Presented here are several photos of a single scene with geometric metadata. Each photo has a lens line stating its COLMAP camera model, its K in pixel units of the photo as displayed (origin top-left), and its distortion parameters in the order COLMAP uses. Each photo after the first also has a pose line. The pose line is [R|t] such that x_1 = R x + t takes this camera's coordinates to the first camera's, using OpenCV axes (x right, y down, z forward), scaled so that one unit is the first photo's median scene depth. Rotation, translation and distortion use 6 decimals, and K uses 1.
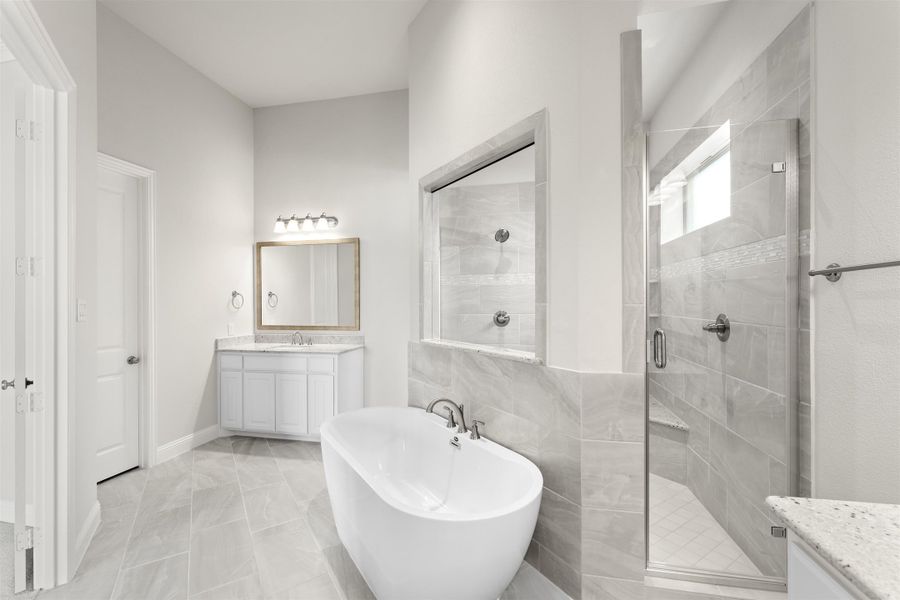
lens RADIAL K [[385.4, 0, 447.8], [0, 385.4, 295.0], [0, 0, 1]] dist [-0.000137, -0.000031]
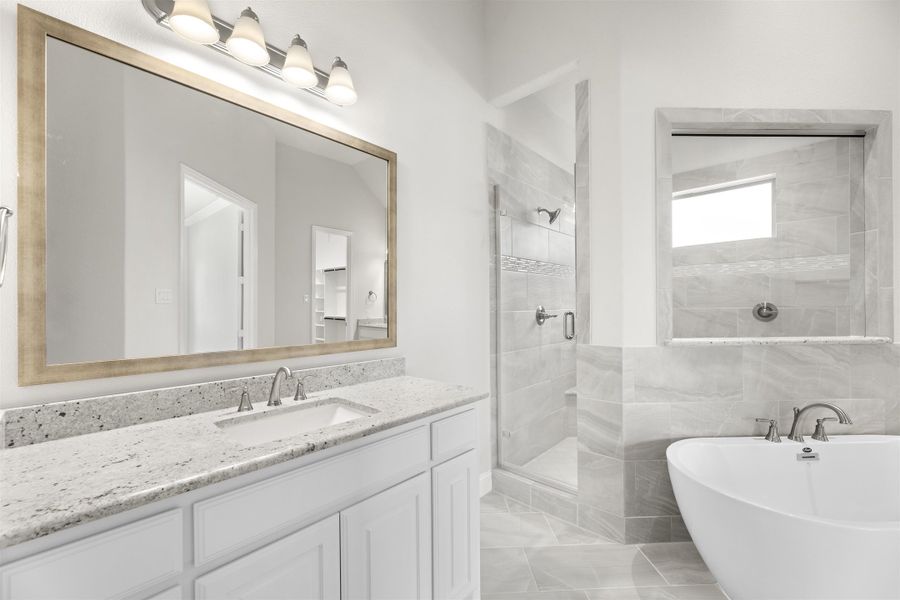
lens RADIAL K [[361.9, 0, 447.3], [0, 361.9, 302.2], [0, 0, 1]] dist [0.000225, -0.000075]
pose [[0.507554, 0.016818, 0.861456, -0.996437], [-0.010203, 0.999857, -0.013508, 0.072174], [-0.861559, -0.001933, 0.507653, 1.216107]]
